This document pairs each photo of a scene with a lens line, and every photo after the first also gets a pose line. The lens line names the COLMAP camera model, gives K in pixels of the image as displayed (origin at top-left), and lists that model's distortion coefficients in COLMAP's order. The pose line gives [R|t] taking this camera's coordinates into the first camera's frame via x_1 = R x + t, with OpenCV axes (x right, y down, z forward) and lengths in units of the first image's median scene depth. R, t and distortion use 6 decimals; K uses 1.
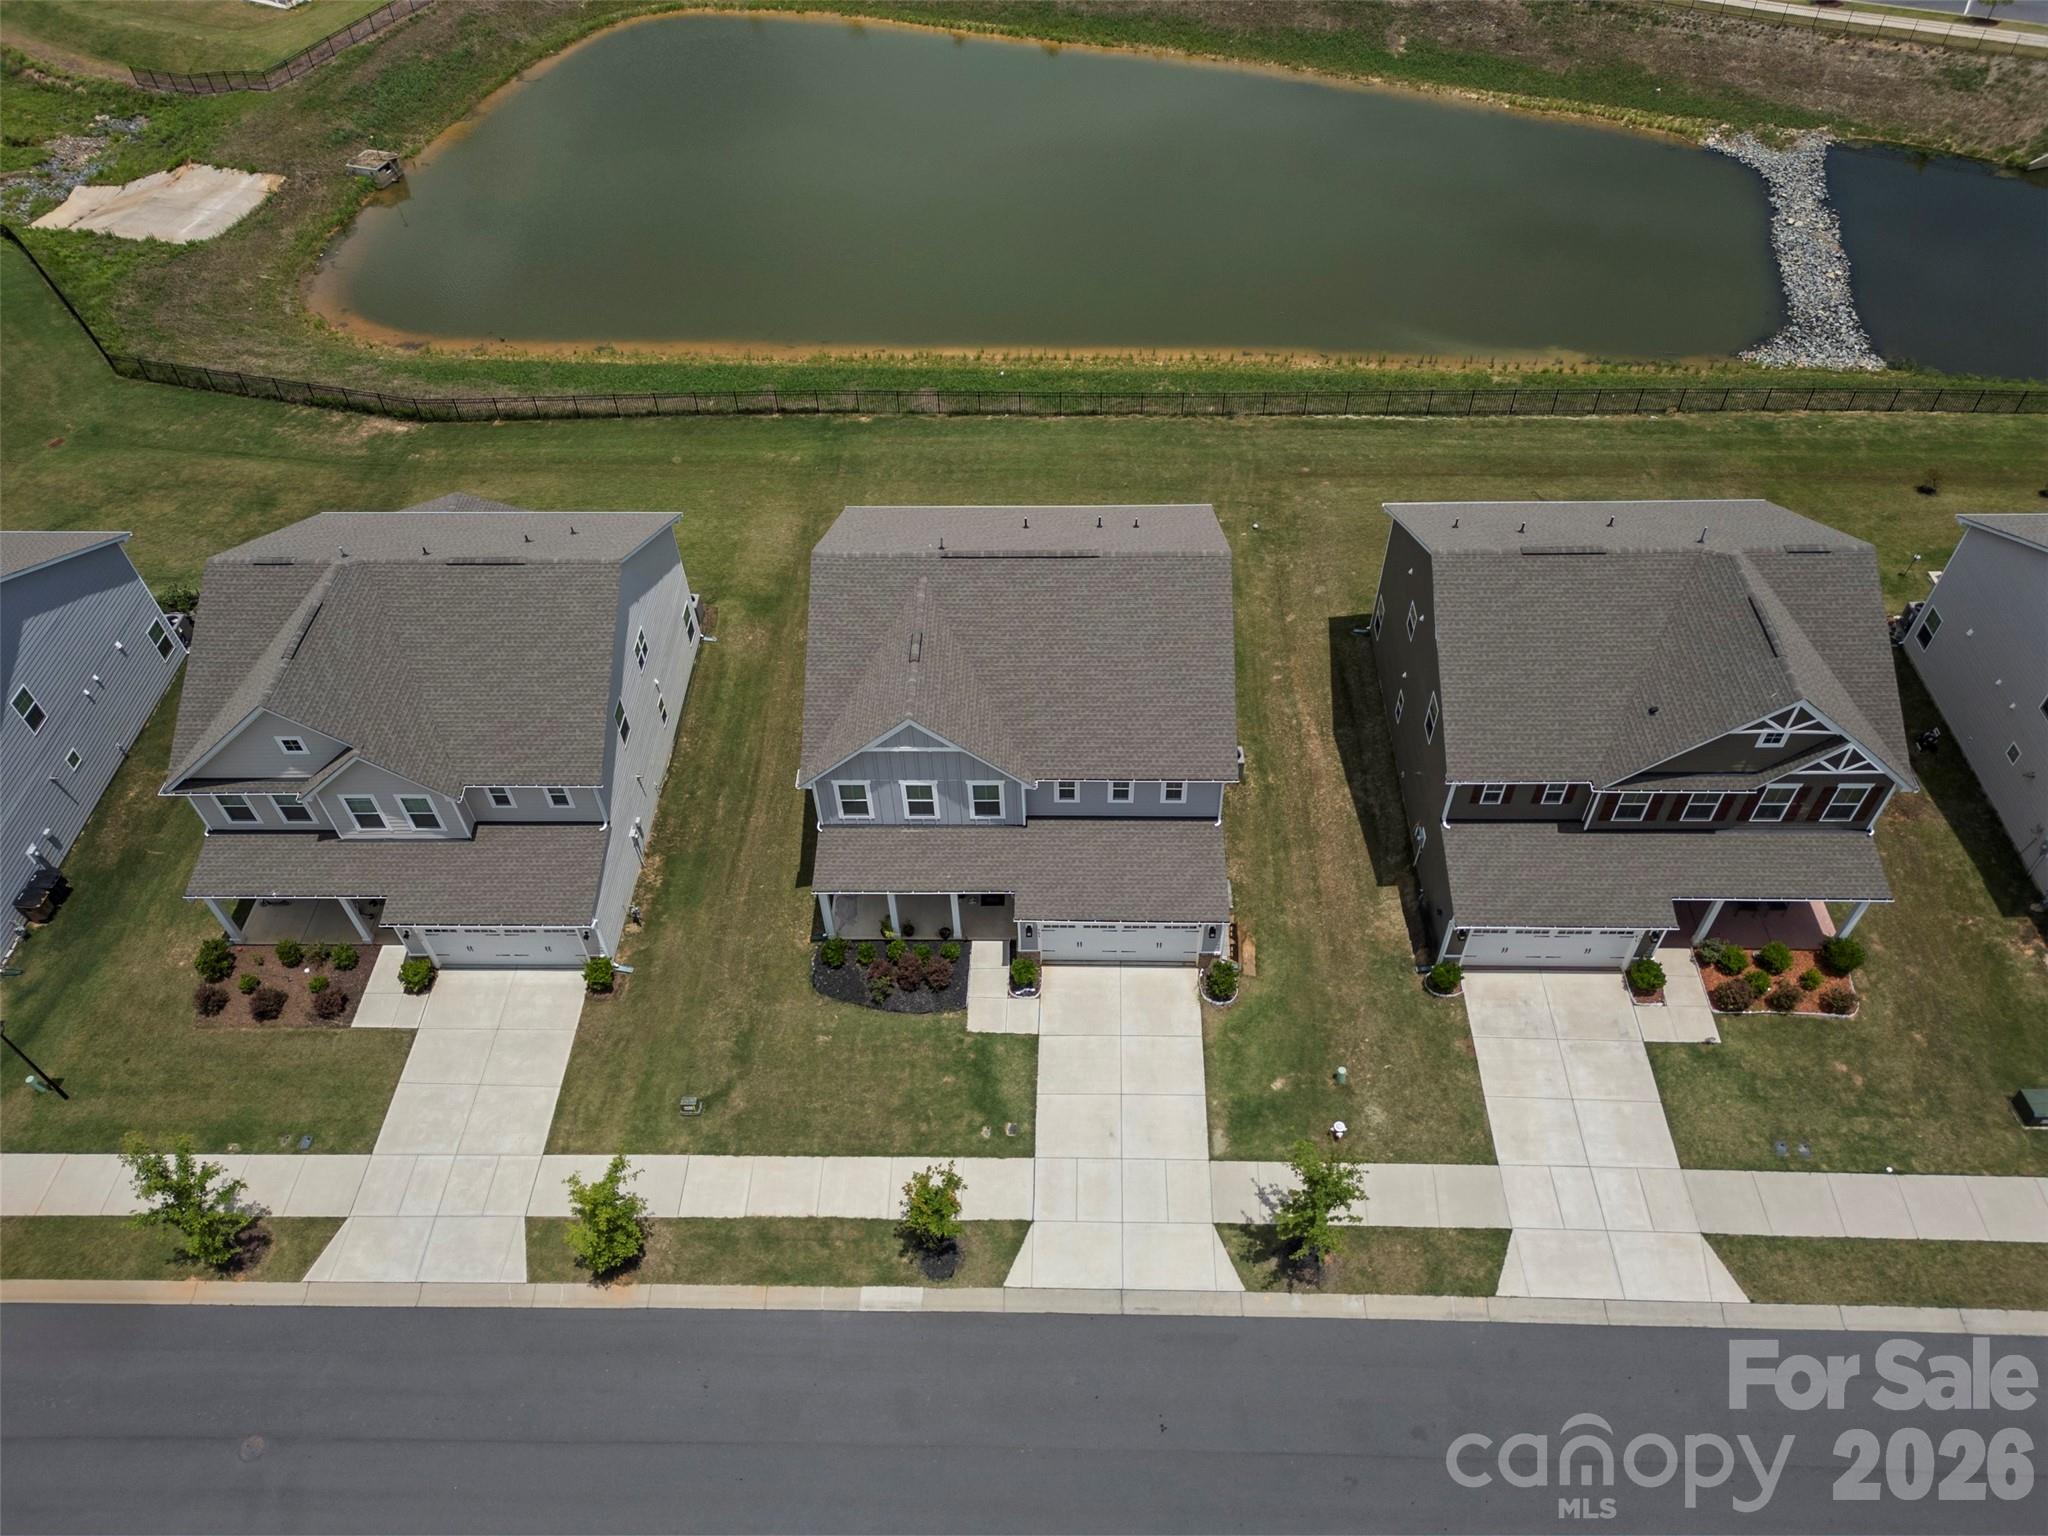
lens RADIAL K [[1433.1, 0, 1022.0], [0, 1433.1, 747.4], [0, 0, 1]] dist [0.041488, -0.030977]
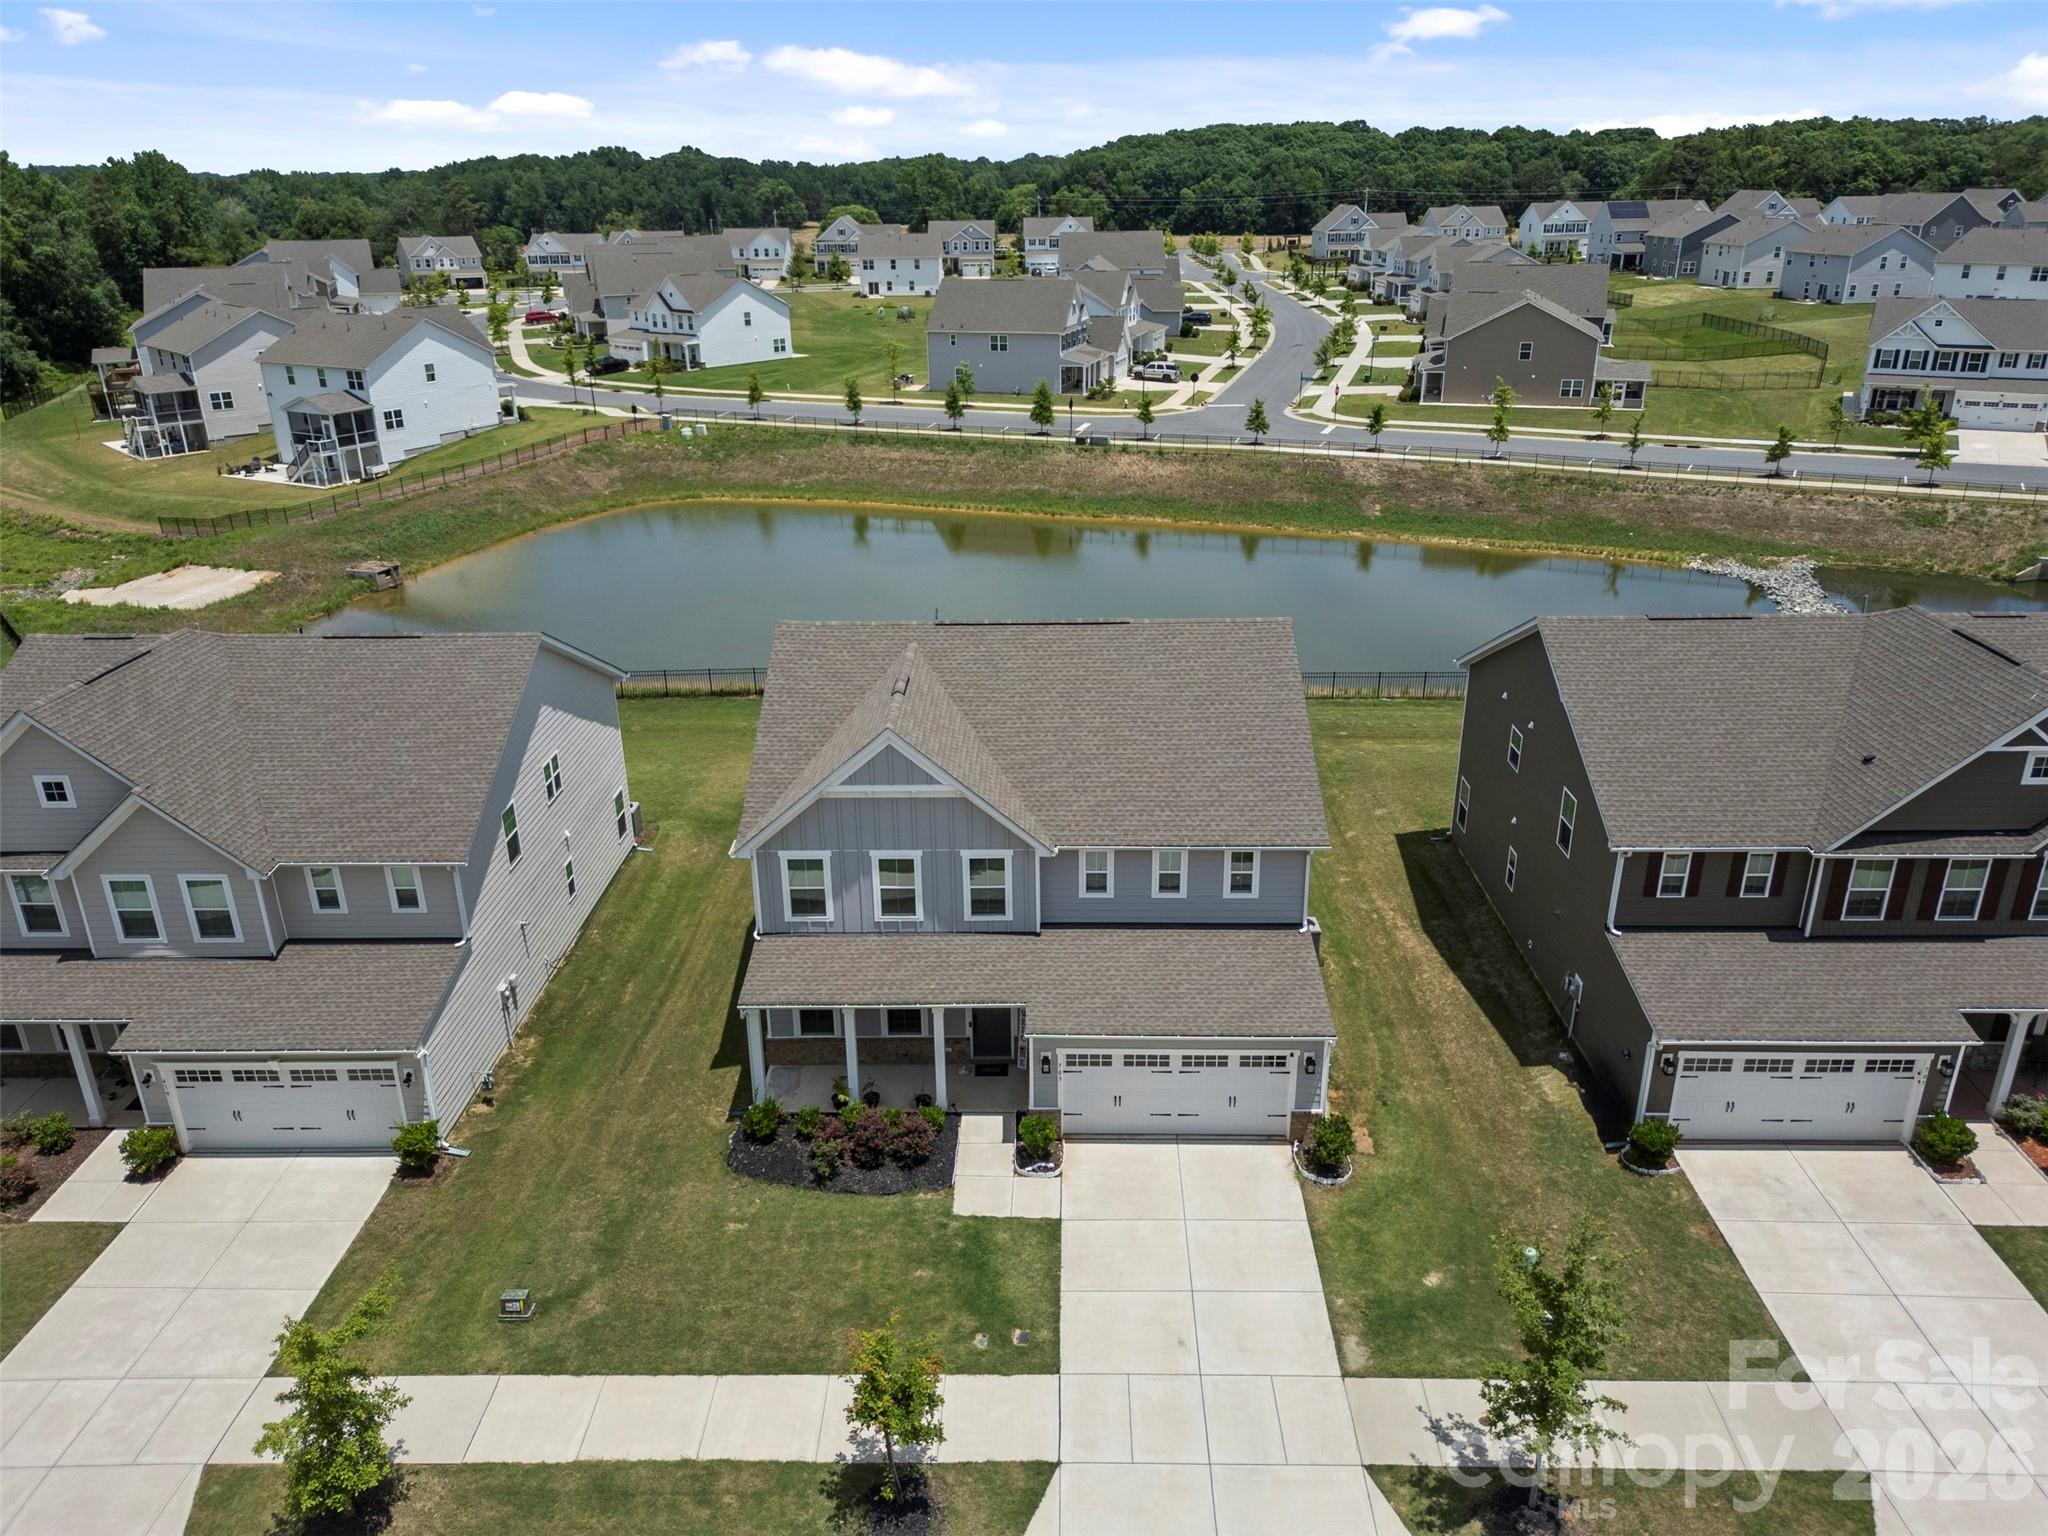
lens RADIAL K [[1433.1, 0, 1020.5], [0, 1433.1, 746.7], [0, 0, 1]] dist [0.041488, -0.030977]
pose [[0.999888, 0.011165, 0.009970, -0.015901], [-0.005830, 0.903928, -0.427645, 0.283784], [-0.013787, 0.427539, 0.903892, 0.299376]]
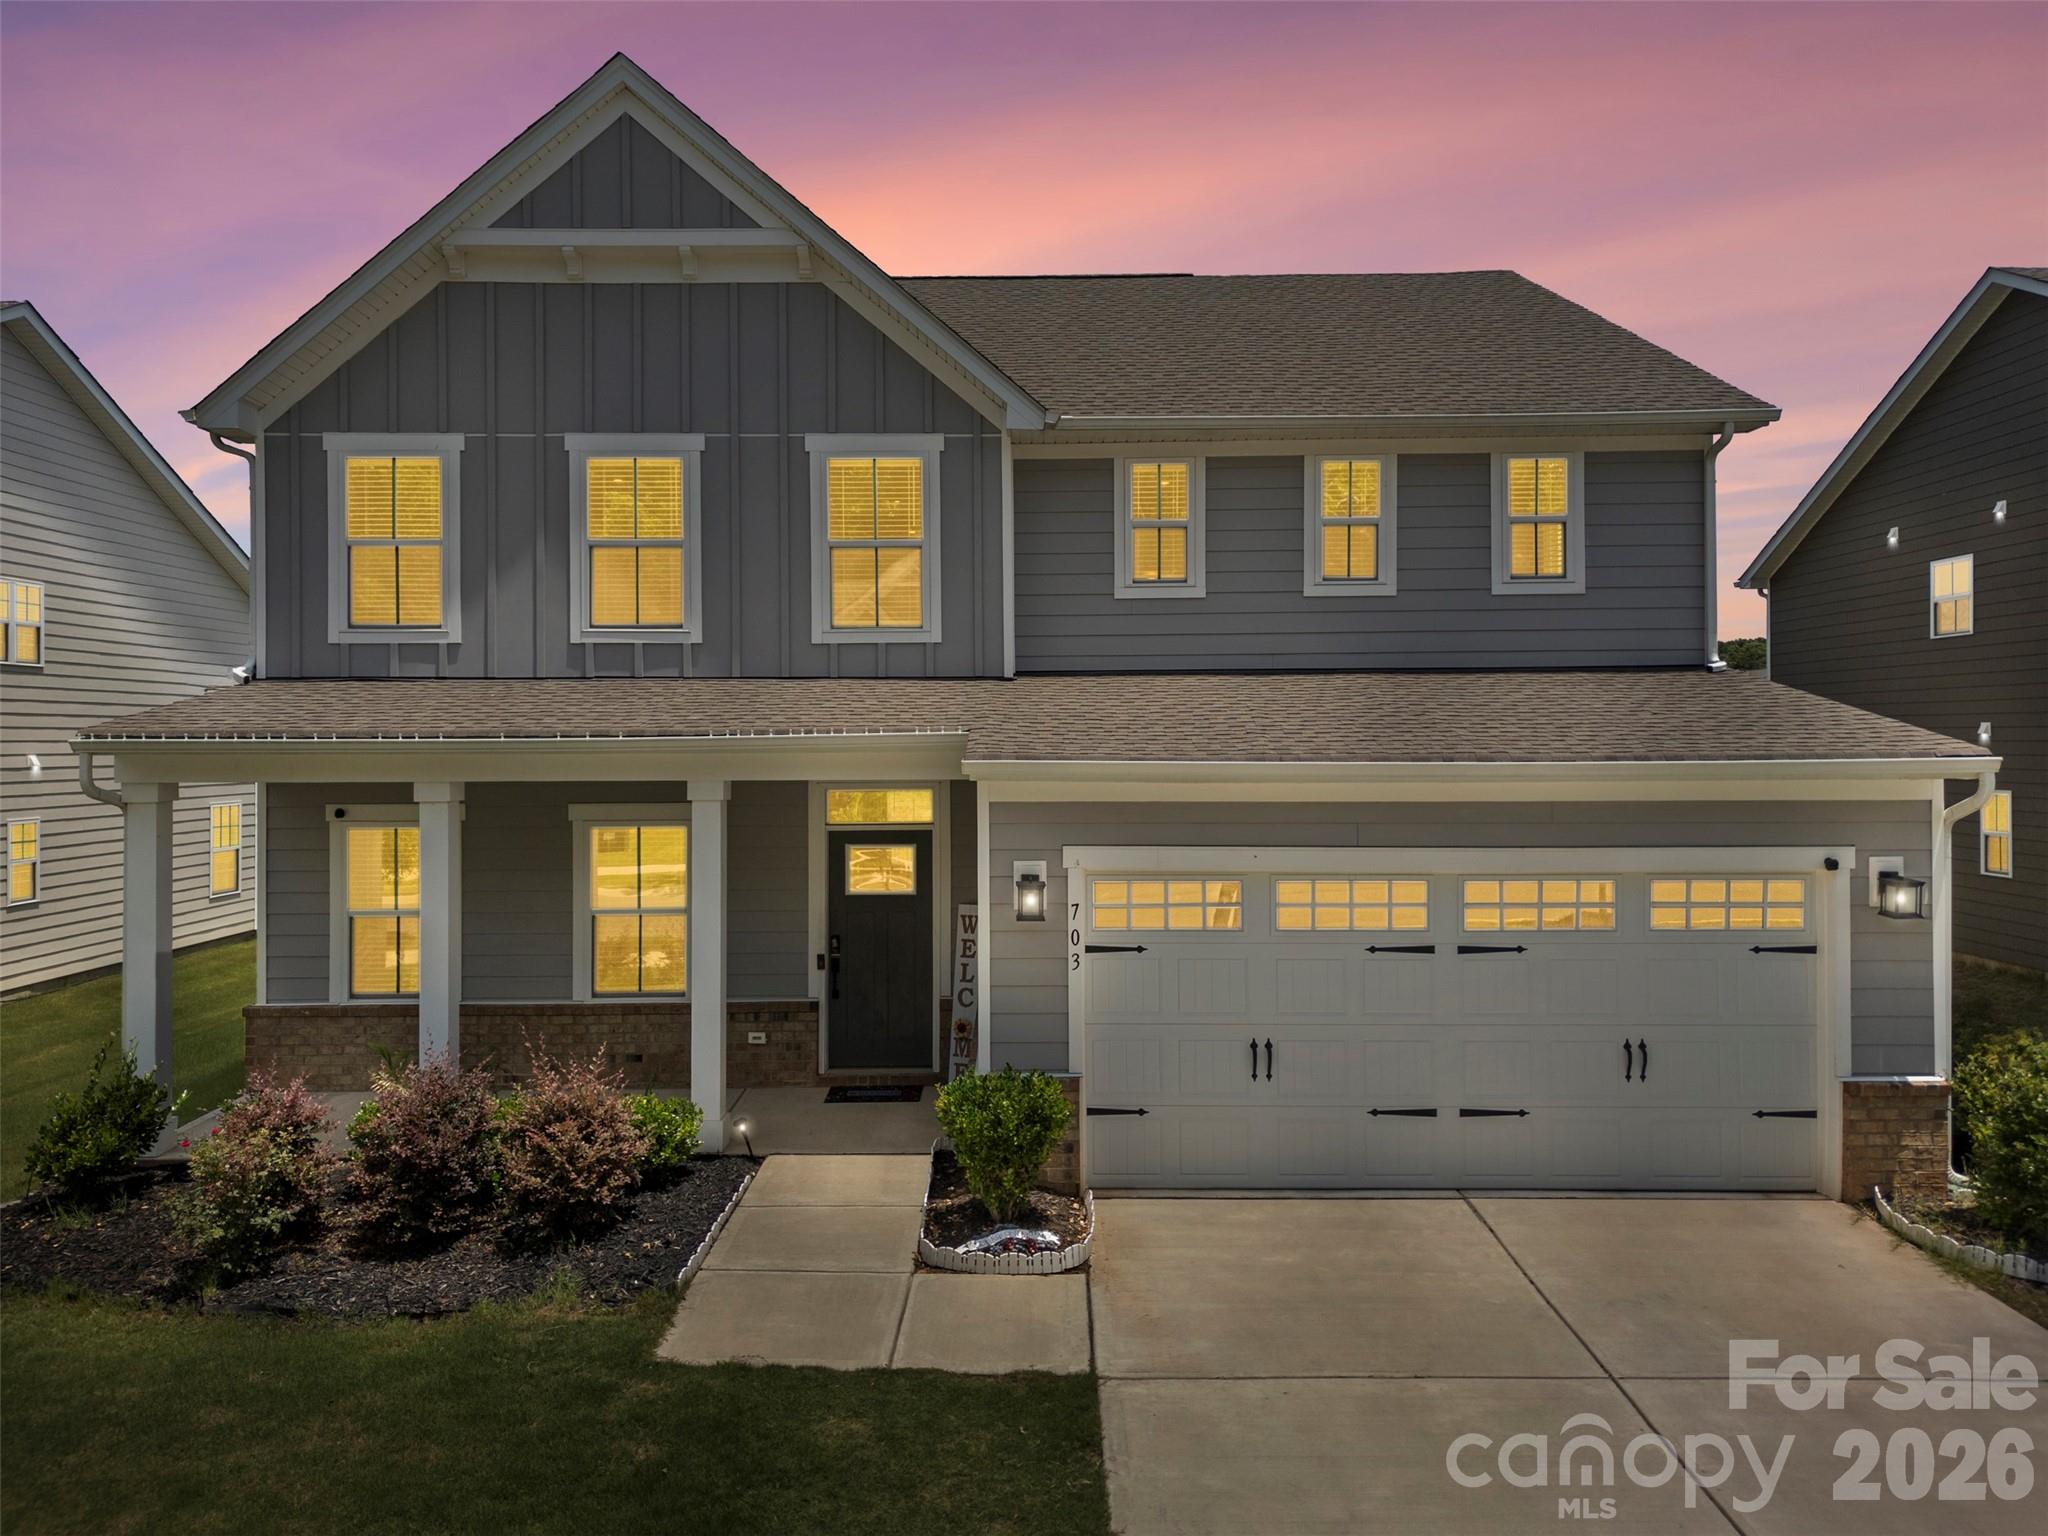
lens RADIAL K [[1433.1, 0, 1019.1], [0, 1433.1, 750.8], [0, 0, 1]] dist [0.041488, -0.030977]
pose [[0.999412, 0.025902, 0.022486, -0.002183], [-0.001443, 0.686716, -0.726924, 0.265654], [-0.034270, 0.726464, 0.686349, 0.827550]]
